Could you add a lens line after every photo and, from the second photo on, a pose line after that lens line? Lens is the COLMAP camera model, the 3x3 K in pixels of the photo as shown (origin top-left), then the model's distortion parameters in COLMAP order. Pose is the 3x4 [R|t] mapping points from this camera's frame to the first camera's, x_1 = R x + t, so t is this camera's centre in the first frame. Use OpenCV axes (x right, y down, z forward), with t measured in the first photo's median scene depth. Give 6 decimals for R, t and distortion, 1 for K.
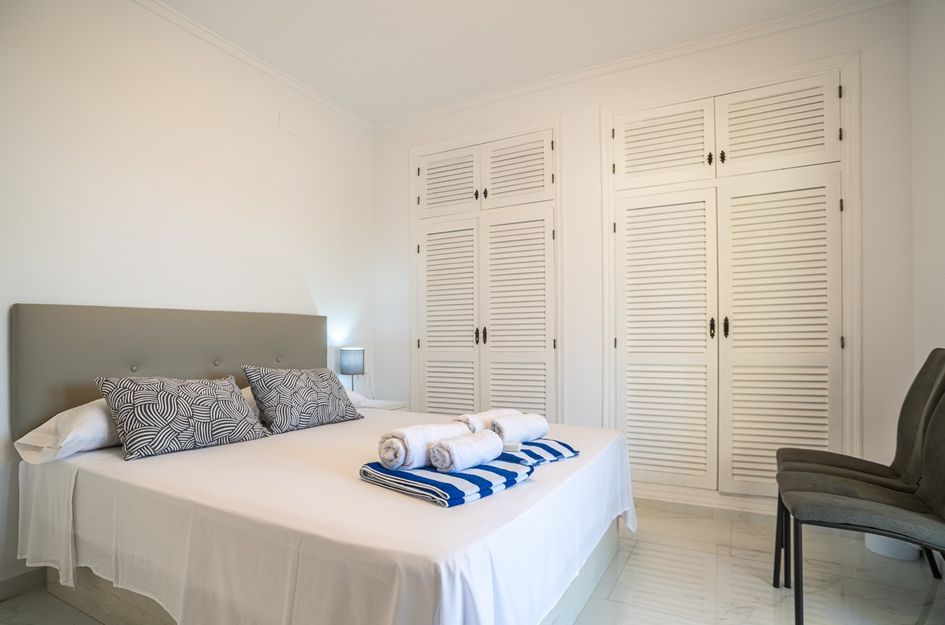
lens RADIAL K [[492.5, 0, 468.7], [0, 492.5, 337.0], [0, 0, 1]] dist [-0.074500, 0.052556]
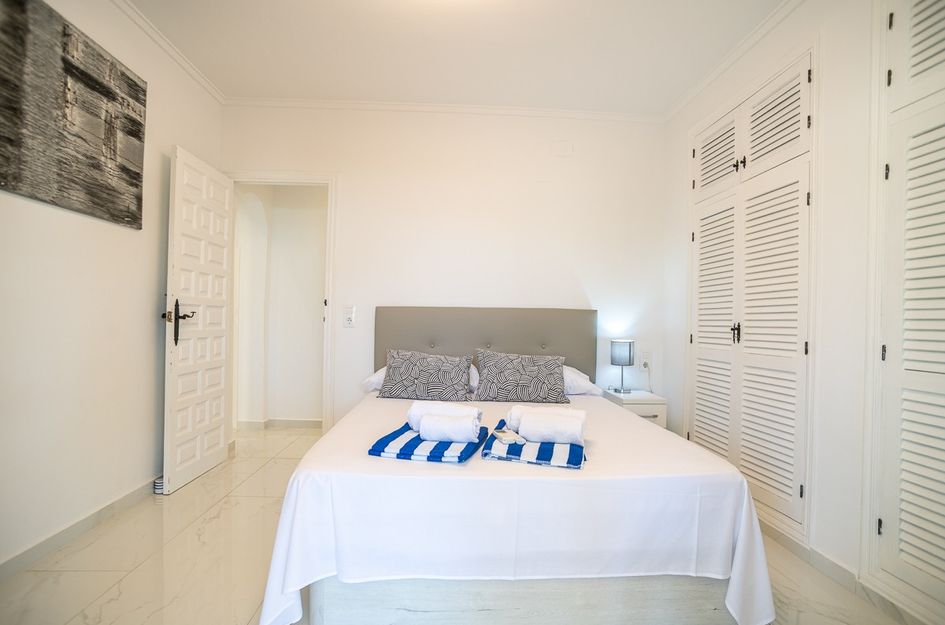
lens RADIAL K [[474.0, 0, 472.5], [0, 474.0, 312.5], [0, 0, 1]] dist [-0.079721, 0.045048]
pose [[0.521561, 0.003005, -0.853208, 0.476696], [-0.021199, 0.999731, -0.009438, -0.021040], [0.852950, 0.023009, 0.521485, 0.207774]]
